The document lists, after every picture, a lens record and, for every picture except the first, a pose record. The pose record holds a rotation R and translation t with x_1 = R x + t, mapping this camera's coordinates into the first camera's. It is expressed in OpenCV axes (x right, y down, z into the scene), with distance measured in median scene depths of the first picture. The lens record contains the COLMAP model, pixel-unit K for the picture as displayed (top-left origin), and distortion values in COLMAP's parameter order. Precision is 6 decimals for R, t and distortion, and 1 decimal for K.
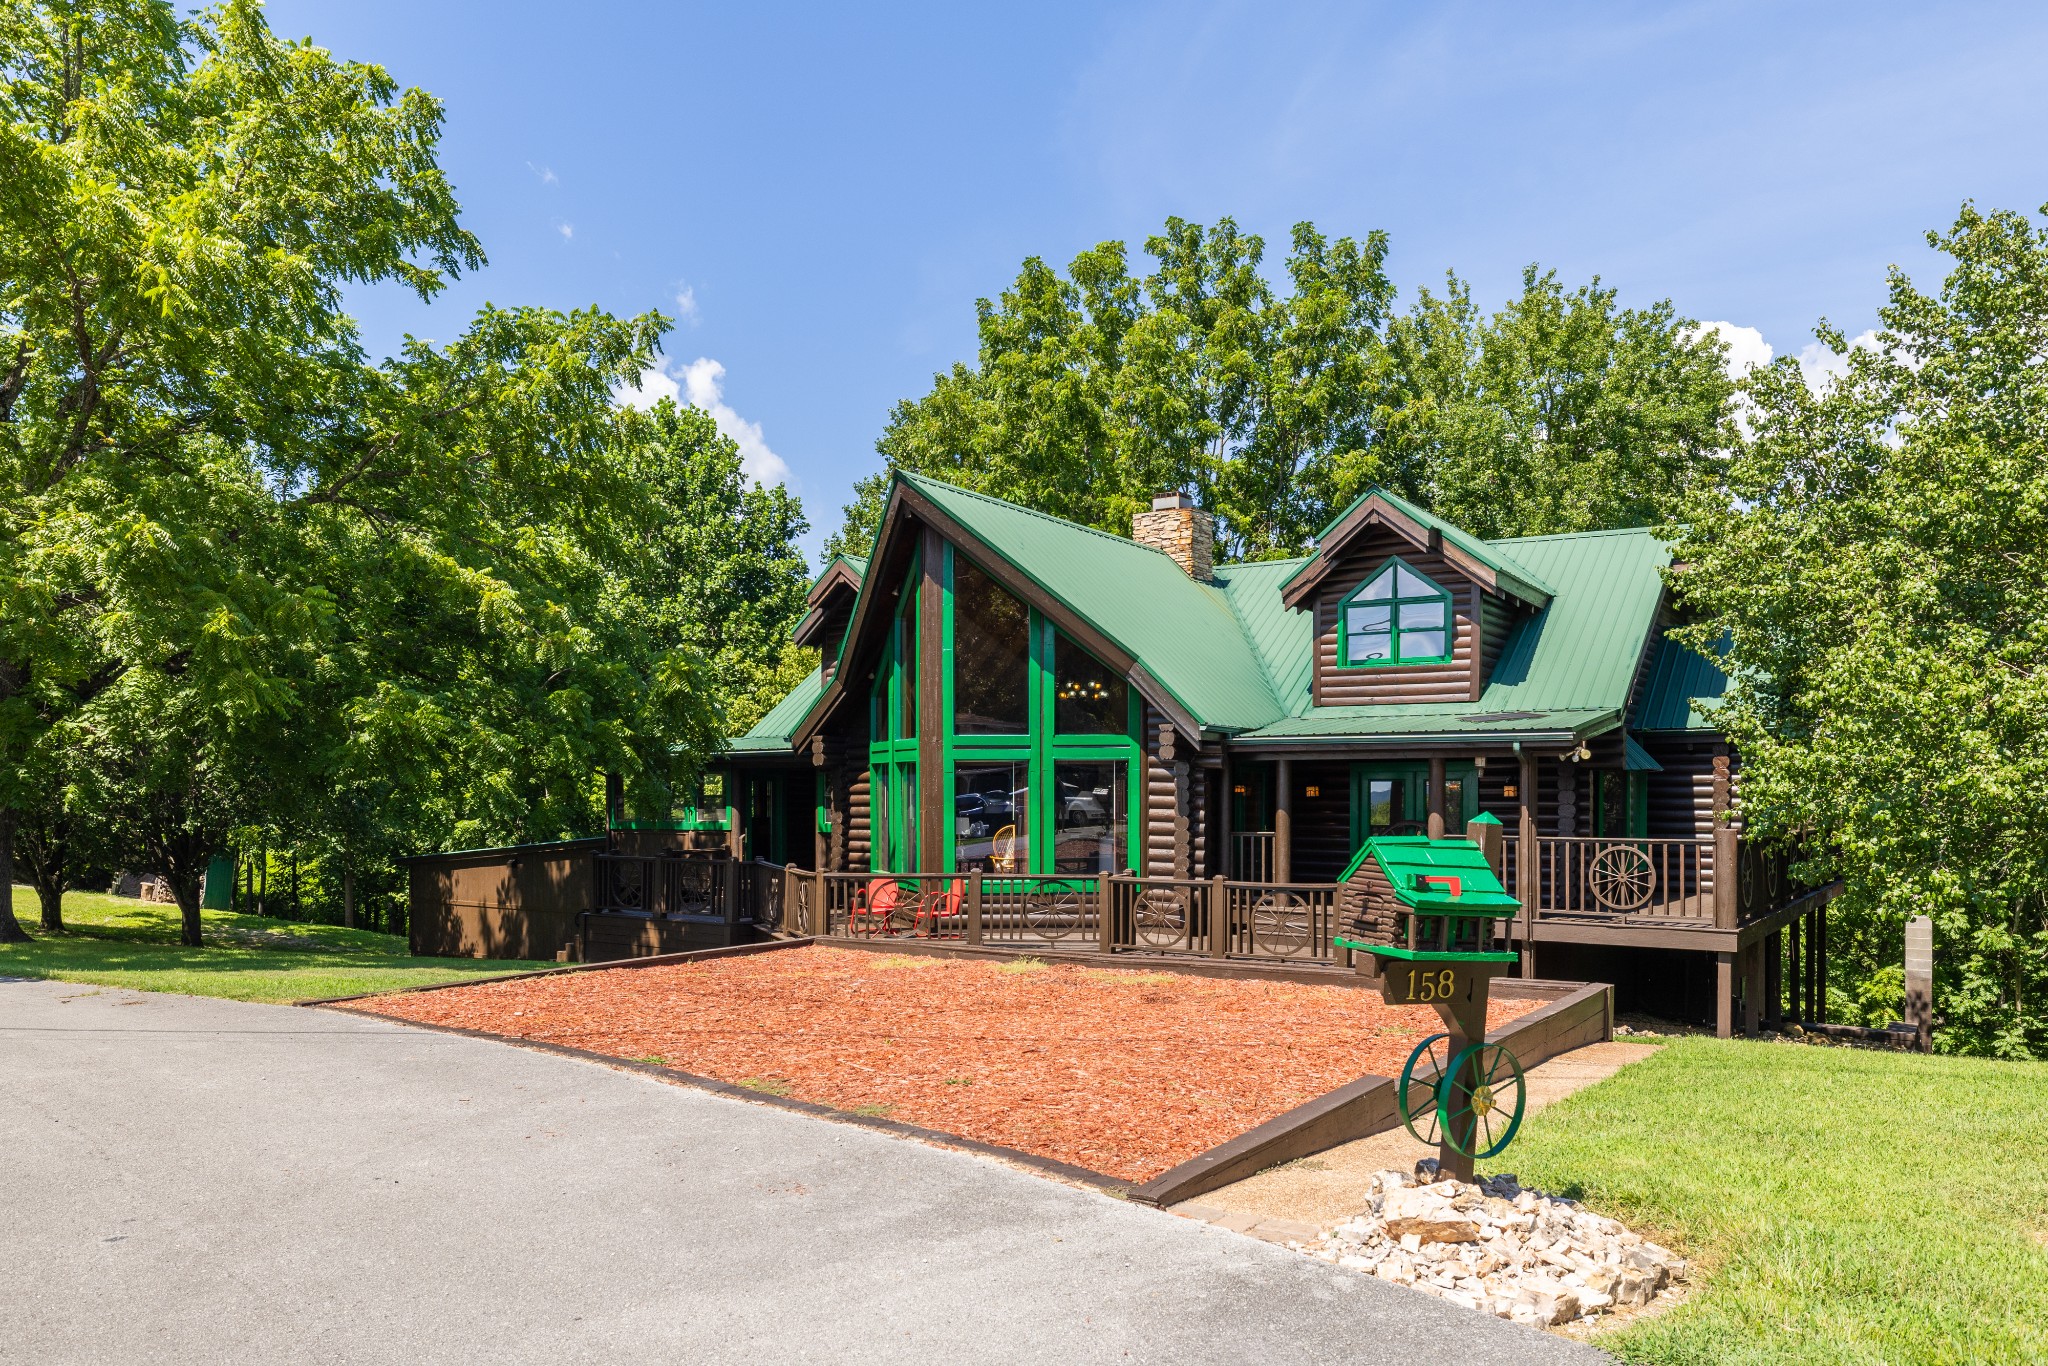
lens RADIAL K [[1548.1, 0, 1033.3], [0, 1548.1, 643.7], [0, 0, 1]] dist [0.008685, 0.002314]
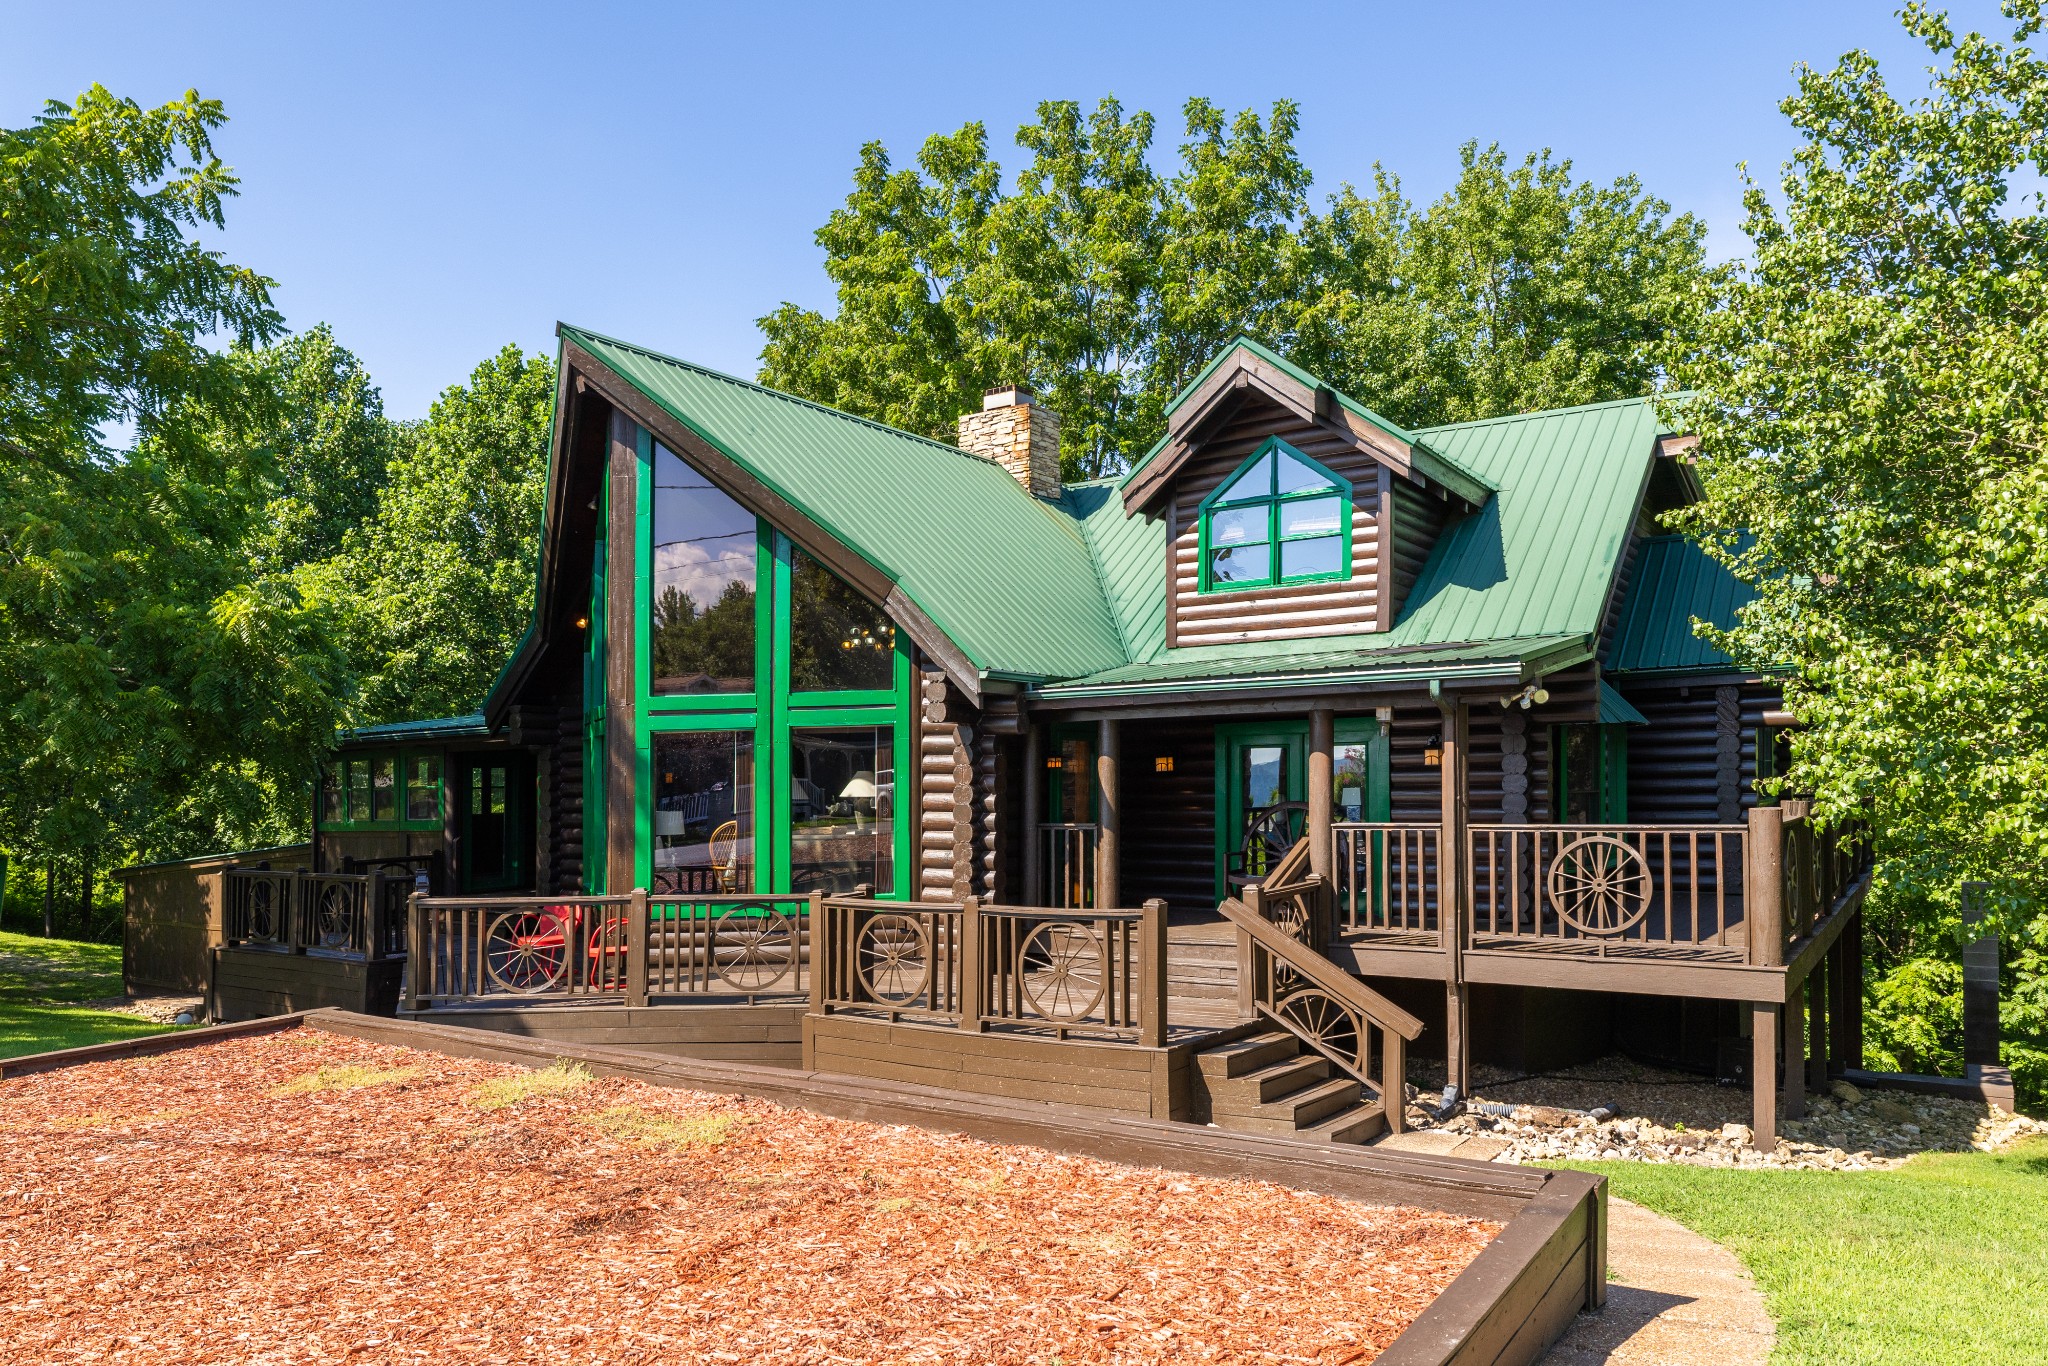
lens RADIAL K [[1417.3, 0, 1024.0], [0, 1417.3, 683.0], [0, 0, 1]] dist [-0.030754, 0.071301]
pose [[0.999735, -0.021569, -0.008076, 0.123242], [0.021809, 0.999286, 0.030853, 0.036228], [0.007405, -0.031021, 0.999491, 0.346357]]
